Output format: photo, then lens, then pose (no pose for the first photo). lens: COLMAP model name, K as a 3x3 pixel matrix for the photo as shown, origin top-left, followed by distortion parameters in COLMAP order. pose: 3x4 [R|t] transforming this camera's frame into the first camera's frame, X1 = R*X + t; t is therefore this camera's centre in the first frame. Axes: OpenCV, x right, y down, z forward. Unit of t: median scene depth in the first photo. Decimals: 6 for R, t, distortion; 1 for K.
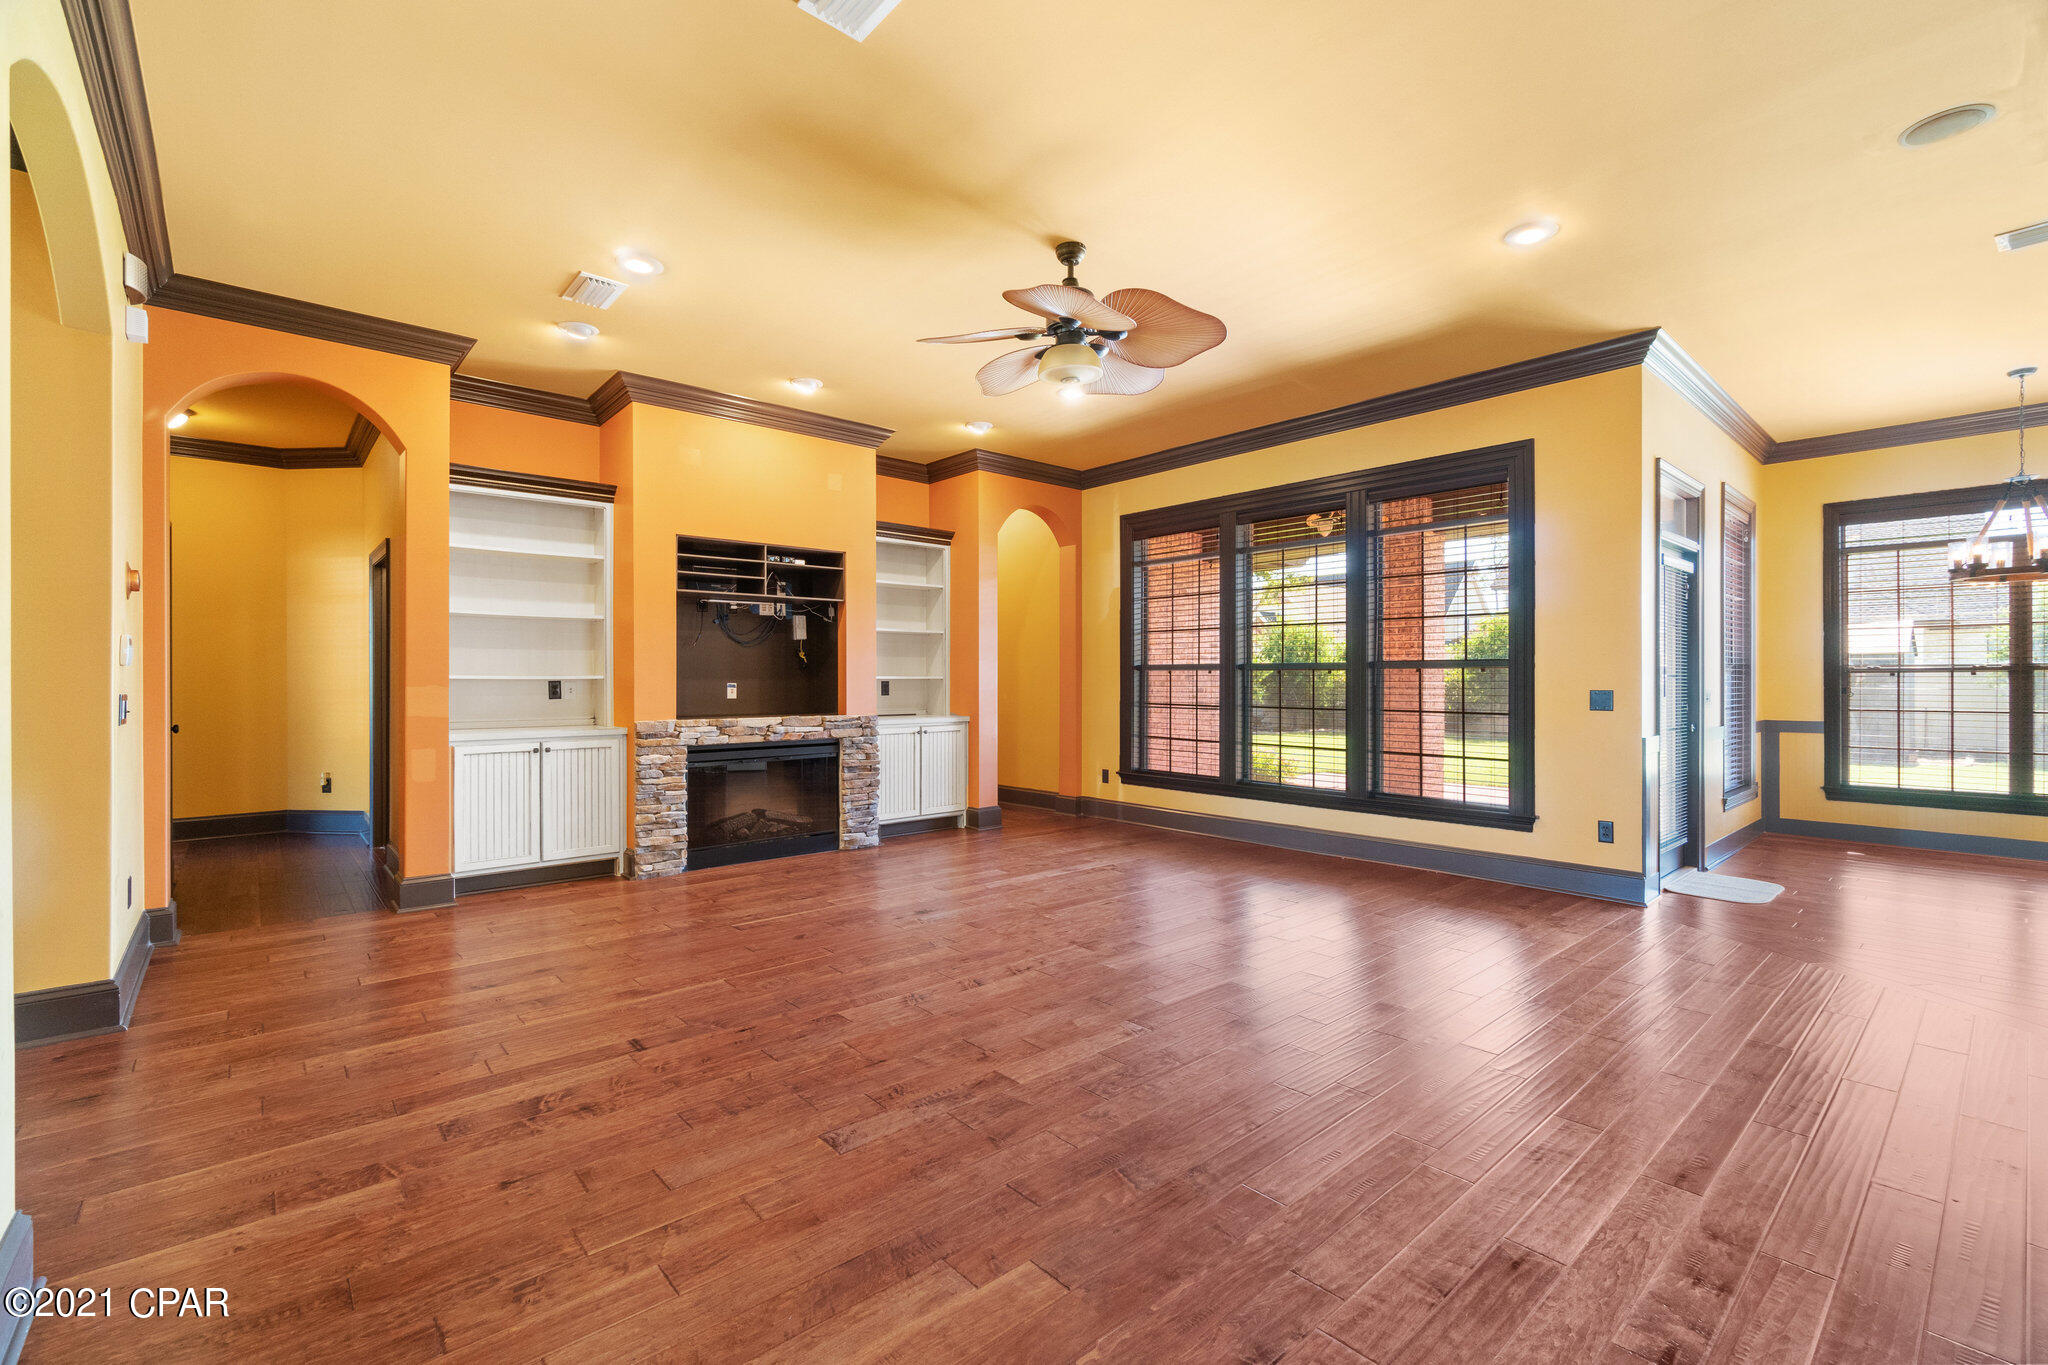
lens RADIAL K [[888.4, 0, 1043.5], [0, 888.4, 674.4], [0, 0, 1]] dist [-0.008341, 0.001832]
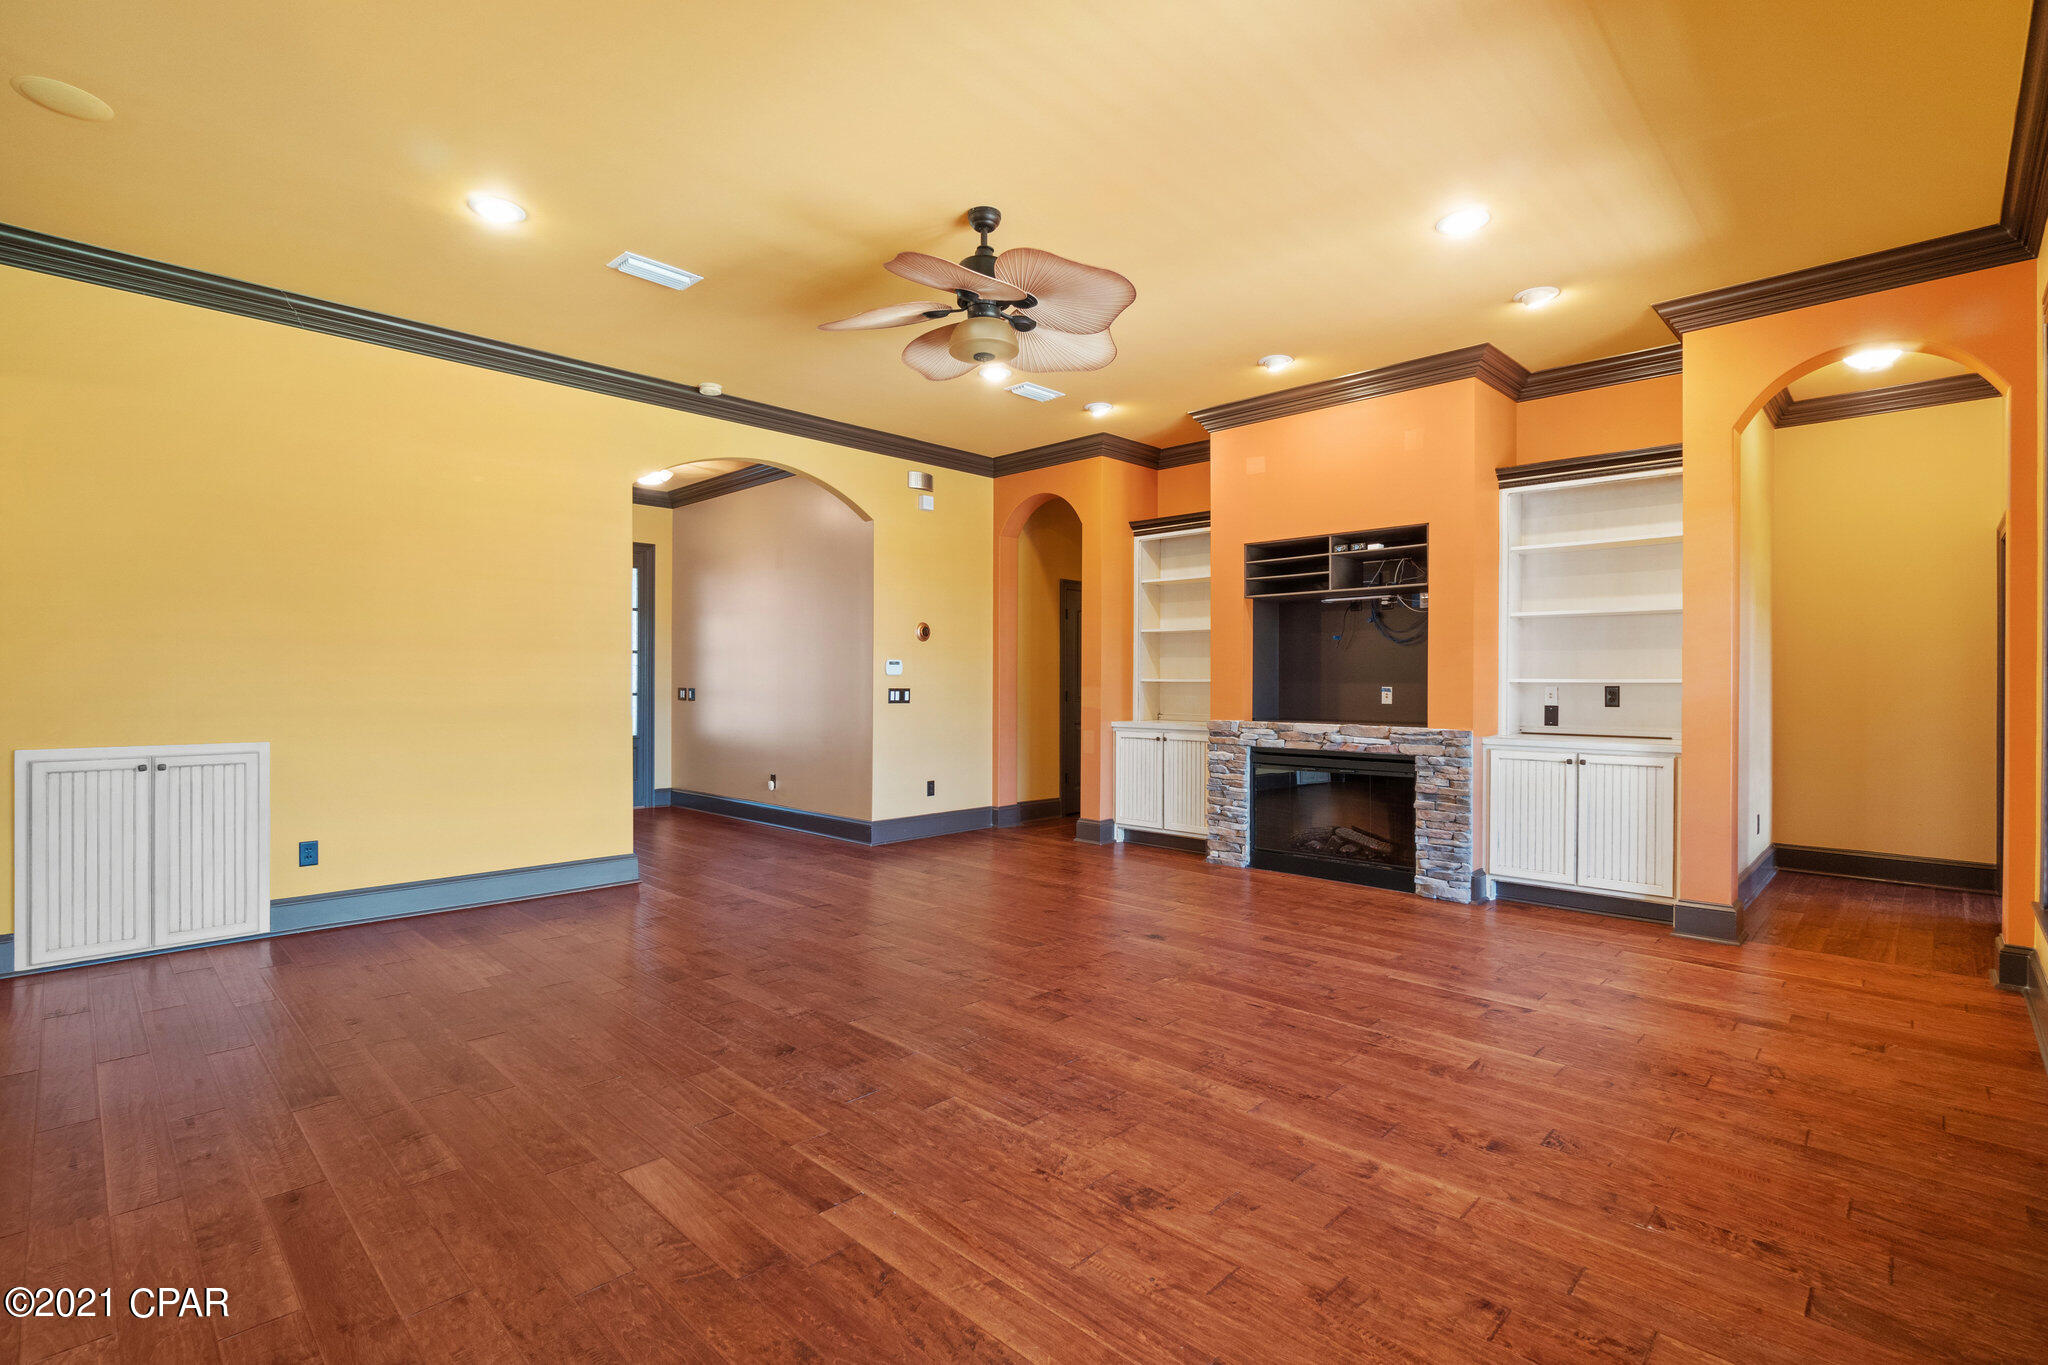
lens RADIAL K [[945.8, 0, 1009.6], [0, 945.8, 677.9], [0, 0, 1]] dist [-0.002977, 0.000196]
pose [[0.063259, -0.003308, -0.997992, 0.610110], [0.002942, 0.999991, -0.003128, 0.002670], [0.997993, -0.002738, 0.063268, 0.581921]]
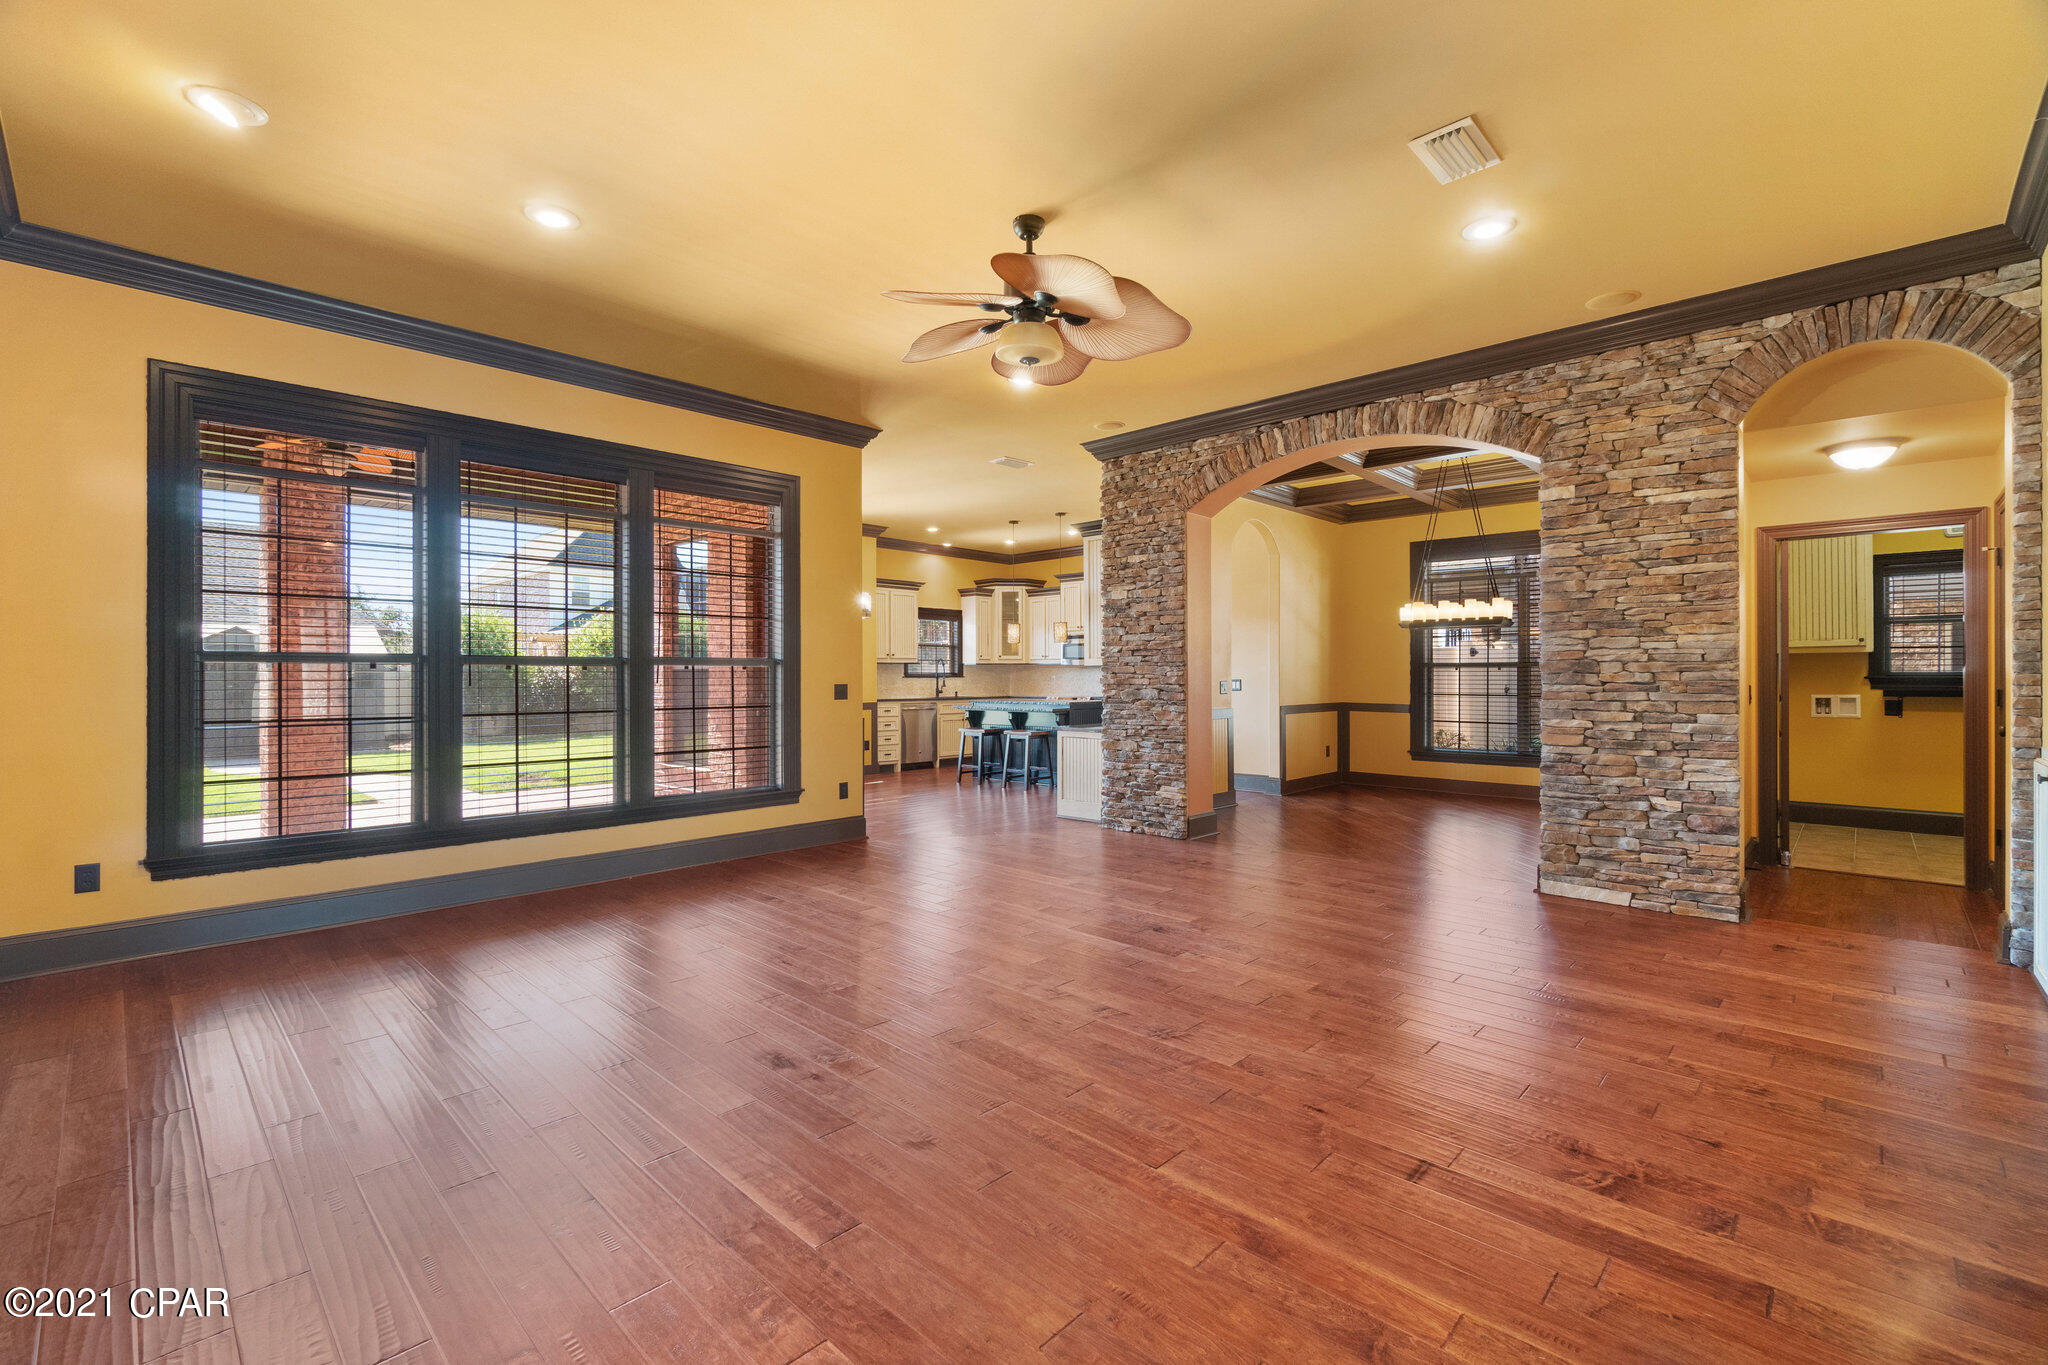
lens RADIAL K [[888.4, 0, 1005.5], [0, 888.4, 668.2], [0, 0, 1]] dist [-0.008341, 0.001832]
pose [[-0.060740, 0.006716, 0.998131, -0.552759], [-0.002278, 0.999974, -0.006867, 0.002334], [-0.998151, -0.002691, -0.060723, 0.652976]]
